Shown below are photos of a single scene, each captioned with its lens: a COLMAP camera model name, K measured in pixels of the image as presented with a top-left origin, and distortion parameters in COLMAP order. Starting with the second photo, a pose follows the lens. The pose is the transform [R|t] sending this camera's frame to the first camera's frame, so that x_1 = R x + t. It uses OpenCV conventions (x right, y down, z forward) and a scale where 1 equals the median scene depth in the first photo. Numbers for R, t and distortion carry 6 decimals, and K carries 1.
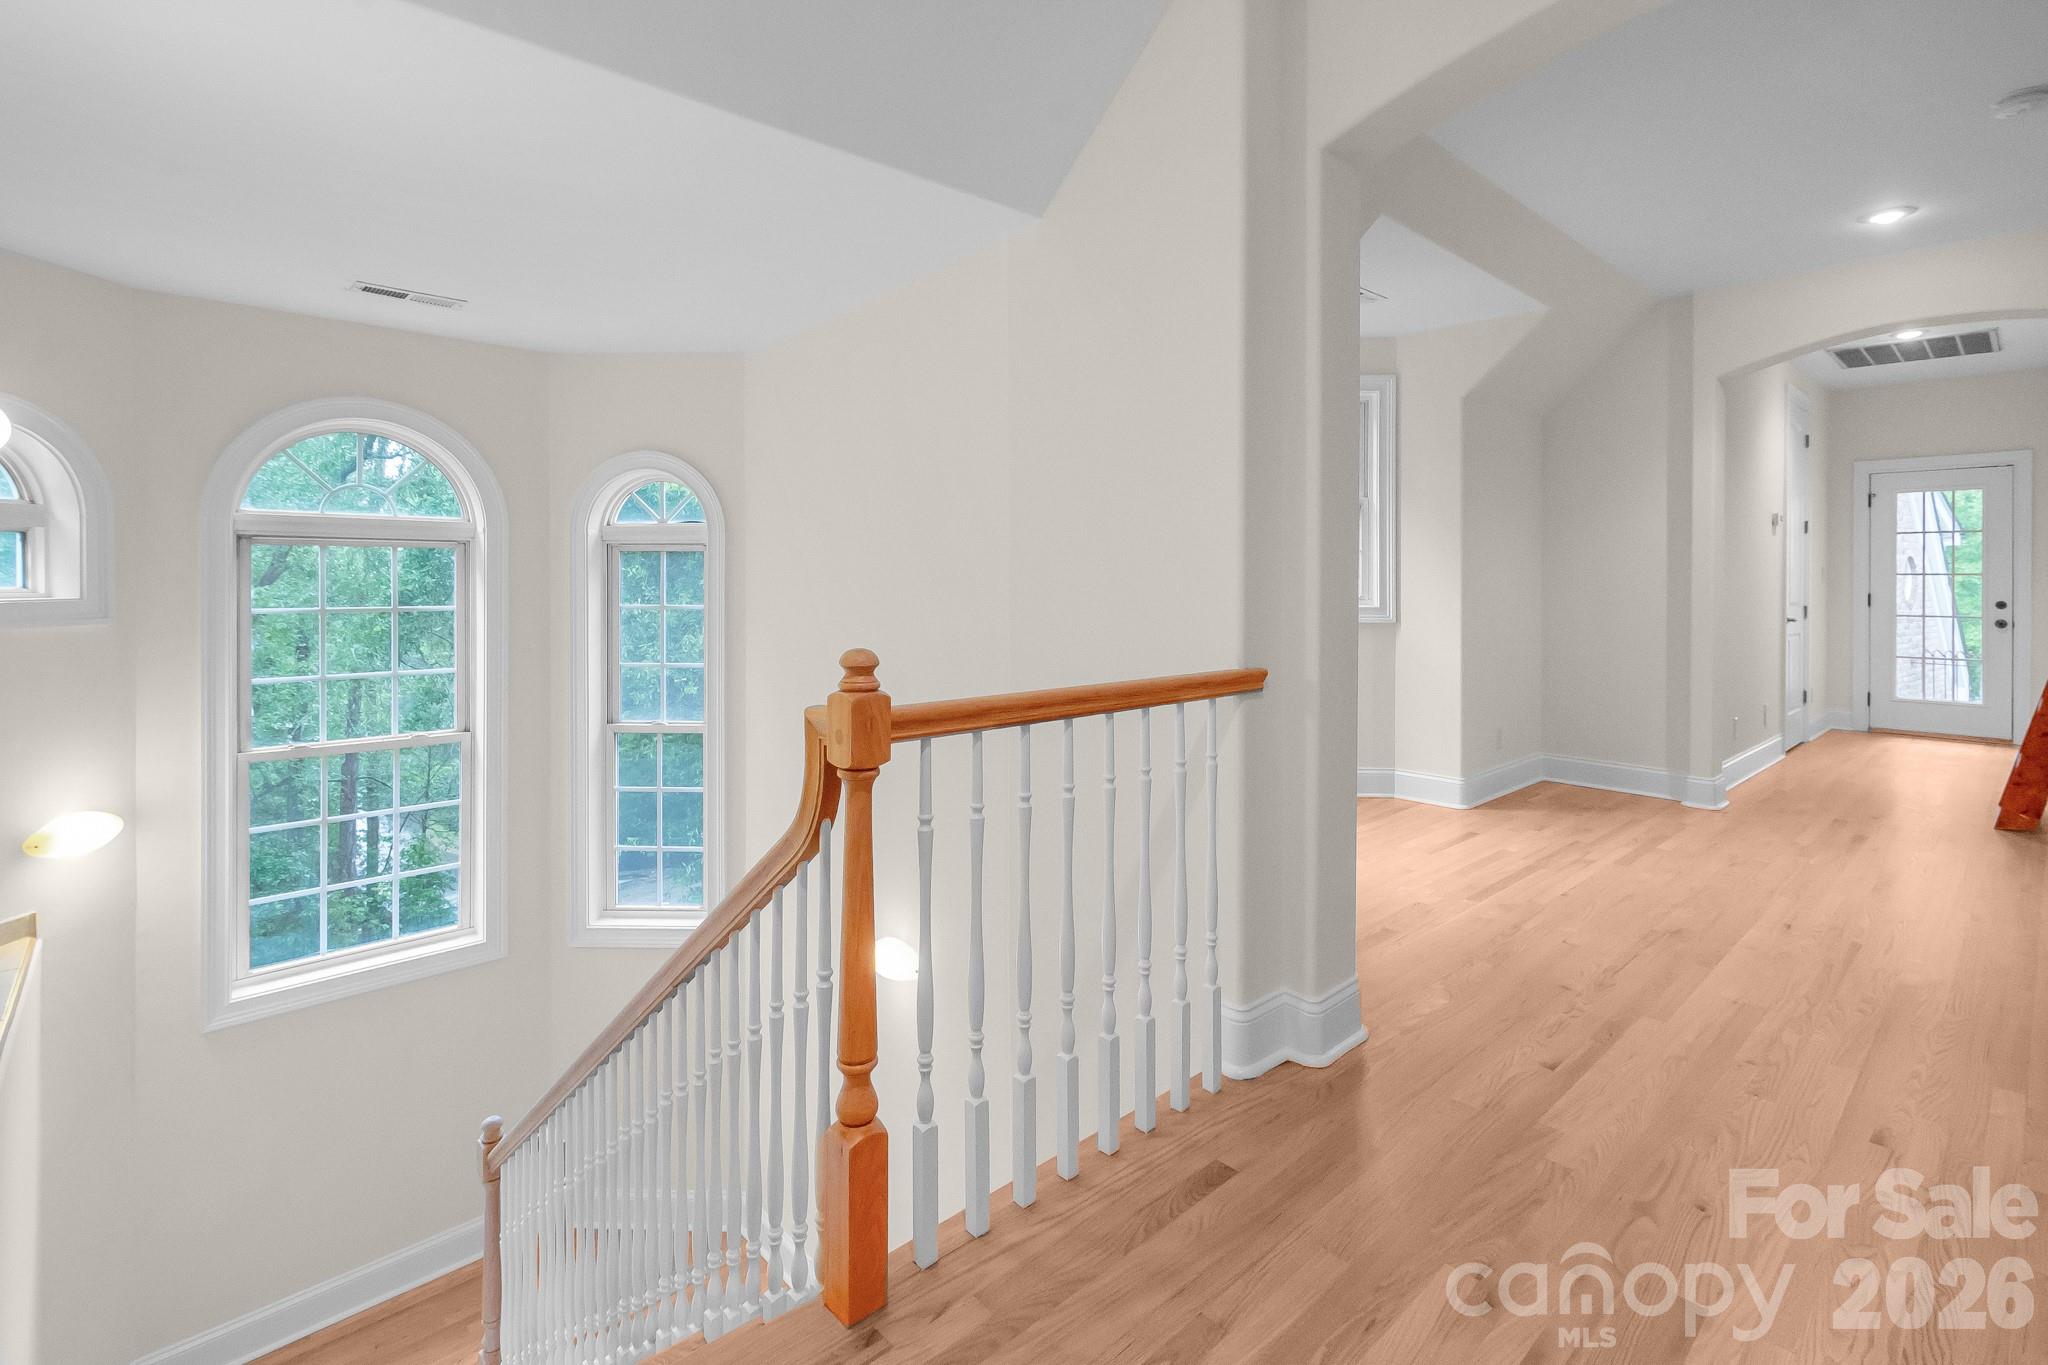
lens RADIAL K [[963.3, 0, 1033.5], [0, 963.3, 576.0], [0, 0, 1]] dist [0.004588, -0.002909]
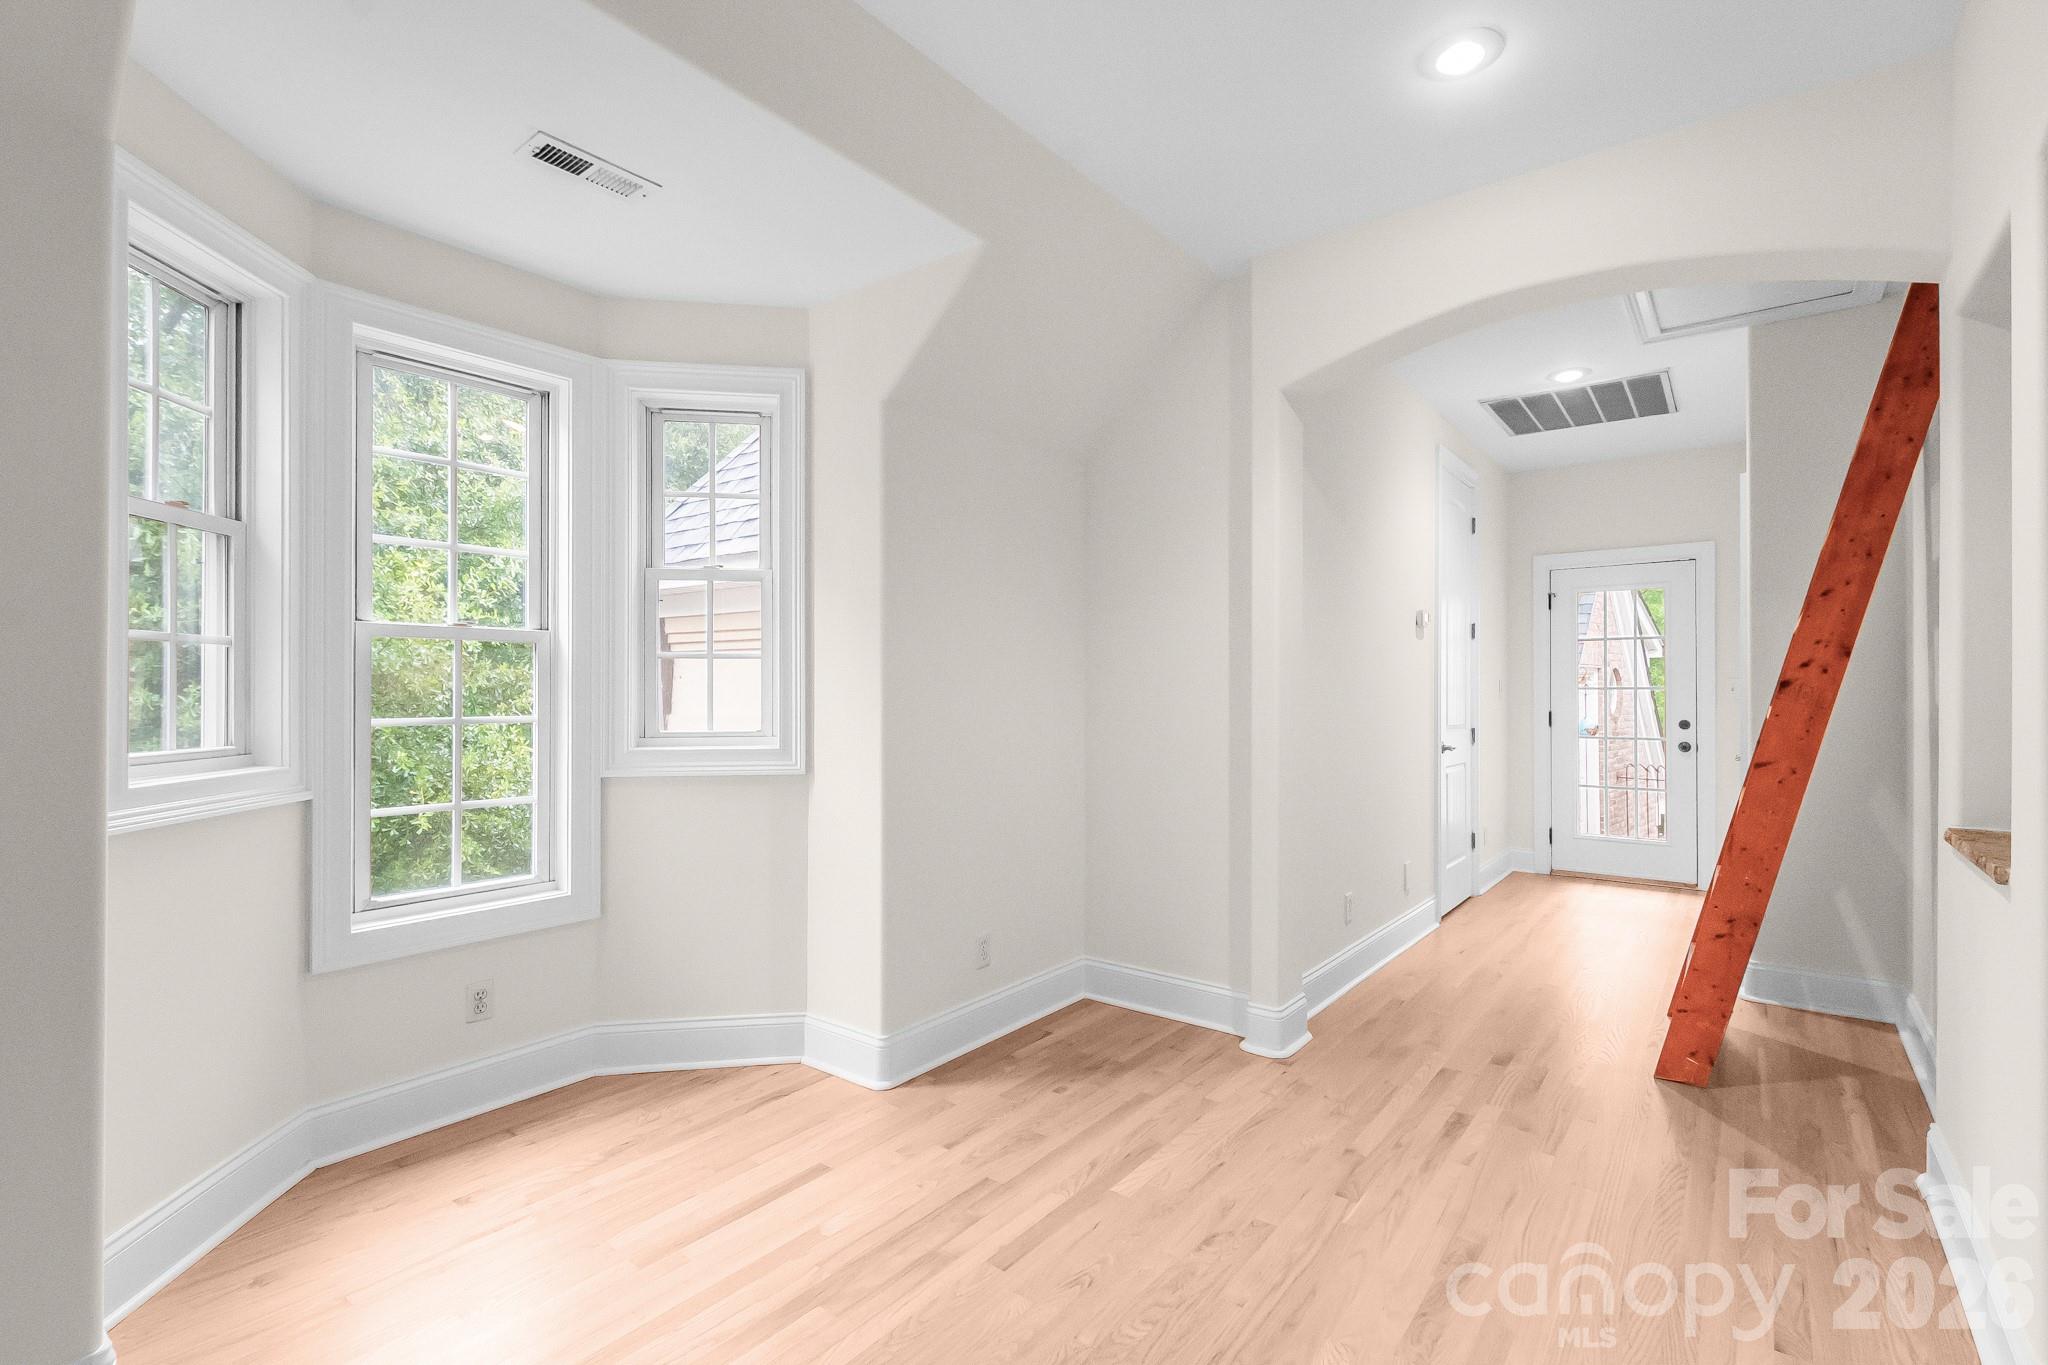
lens RADIAL K [[963.3, 0, 1022.5], [0, 963.3, 684.7], [0, 0, 1]] dist [0.004588, -0.002909]
pose [[0.985723, -0.004162, 0.168326, 0.315348], [0.005412, 0.999961, -0.006967, -0.002123], [-0.168291, 0.007779, 0.985707, 0.288391]]
